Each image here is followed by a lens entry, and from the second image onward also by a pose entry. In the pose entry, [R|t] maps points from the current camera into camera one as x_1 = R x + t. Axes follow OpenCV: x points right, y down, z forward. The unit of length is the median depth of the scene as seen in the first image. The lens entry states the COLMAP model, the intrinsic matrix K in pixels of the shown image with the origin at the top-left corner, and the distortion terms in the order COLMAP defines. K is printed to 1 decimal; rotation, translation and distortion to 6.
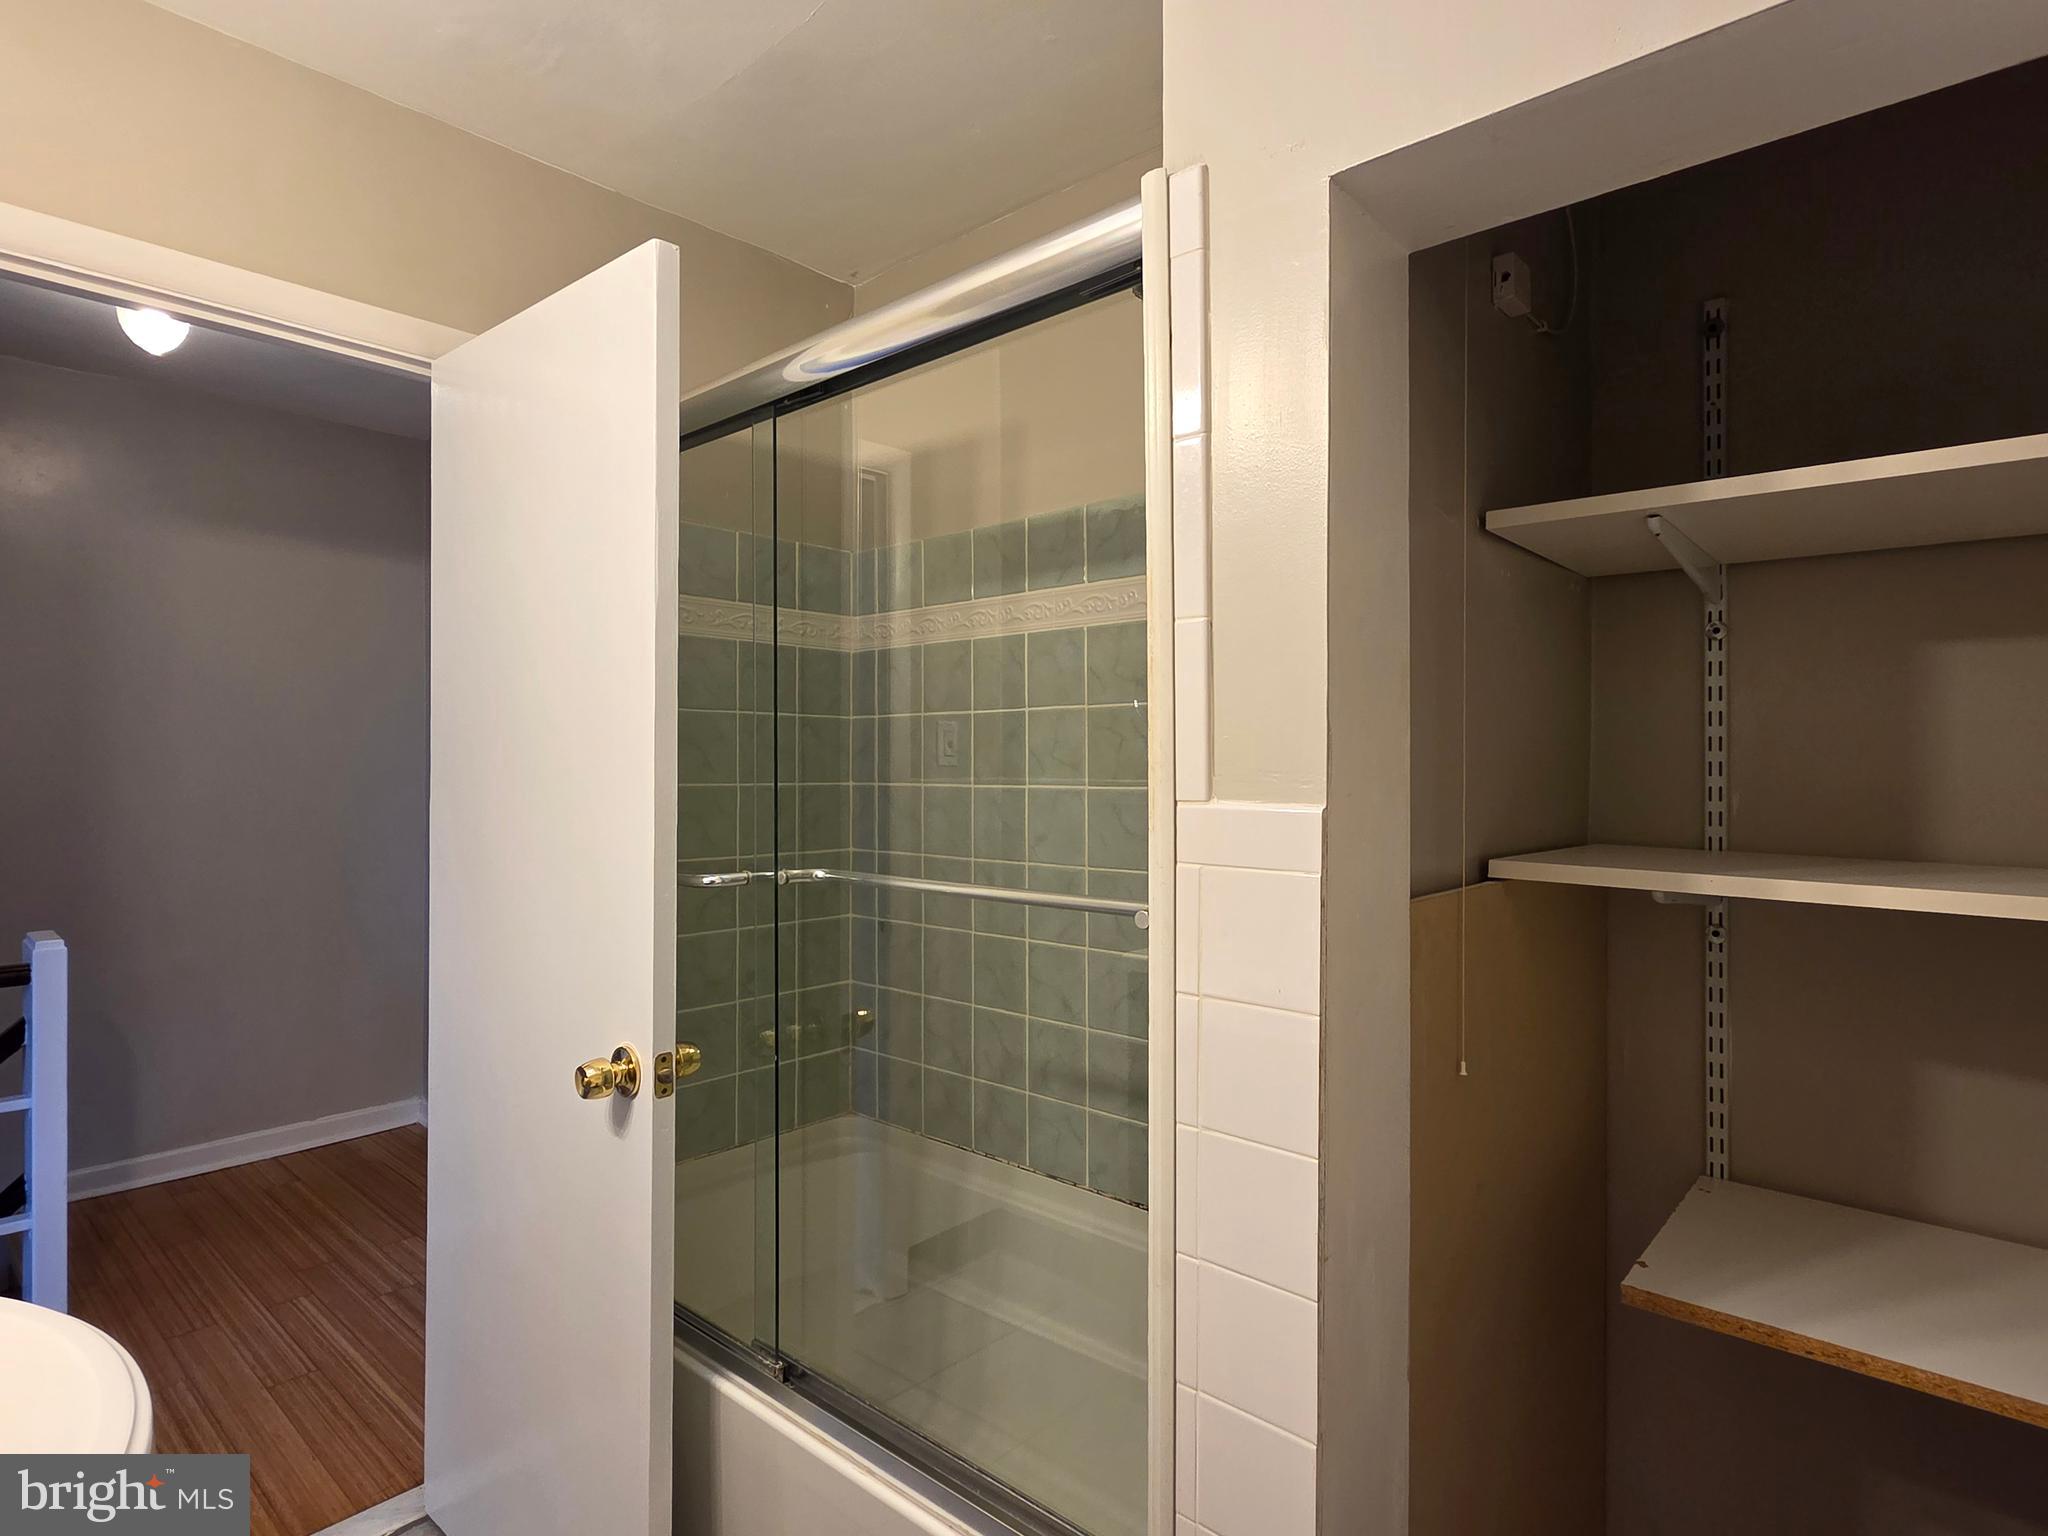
lens RADIAL K [[1104.8, 0, 1021.9], [0, 1104.8, 767.9], [0, 0, 1]] dist [-0.000379, 0.000136]
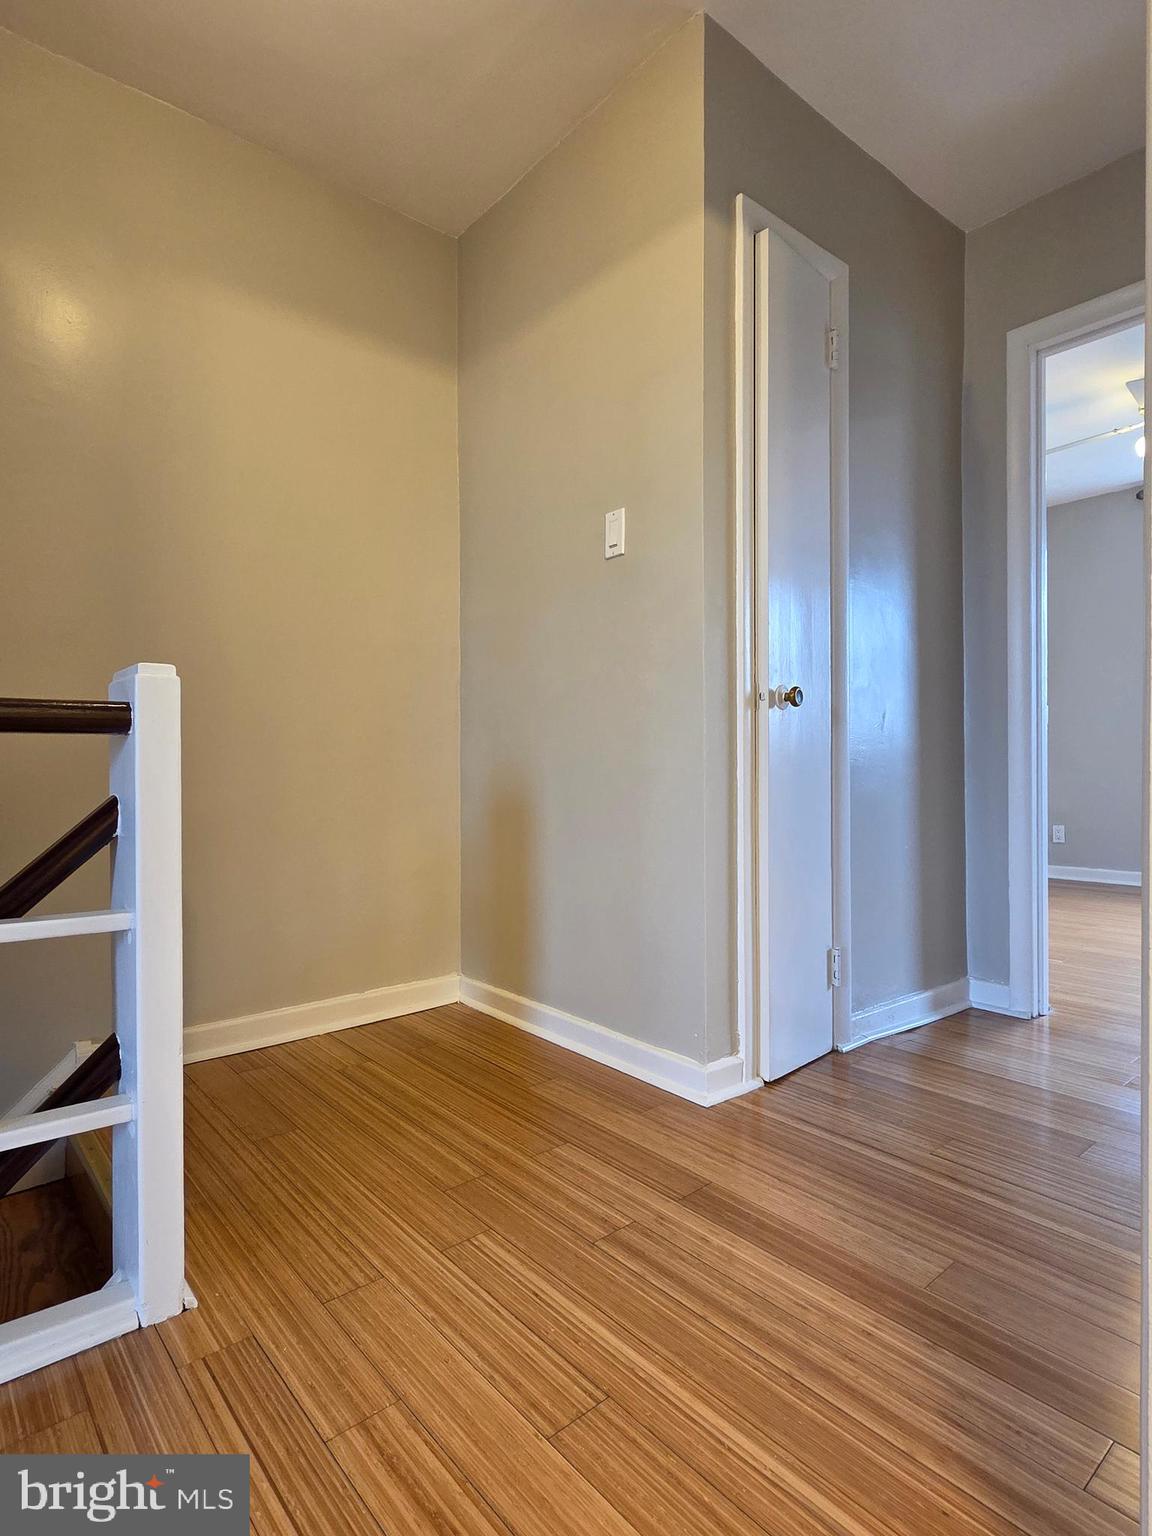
lens RADIAL K [[828.6, 0, 577.6], [0, 828.6, 766.7], [0, 0, 1]] dist [-0.000379, 0.000136]
pose [[0.990495, -0.005075, -0.137453, -0.523770], [0.003793, 0.999947, -0.009585, 0.201387], [0.137494, 0.008972, 0.990462, 0.510310]]
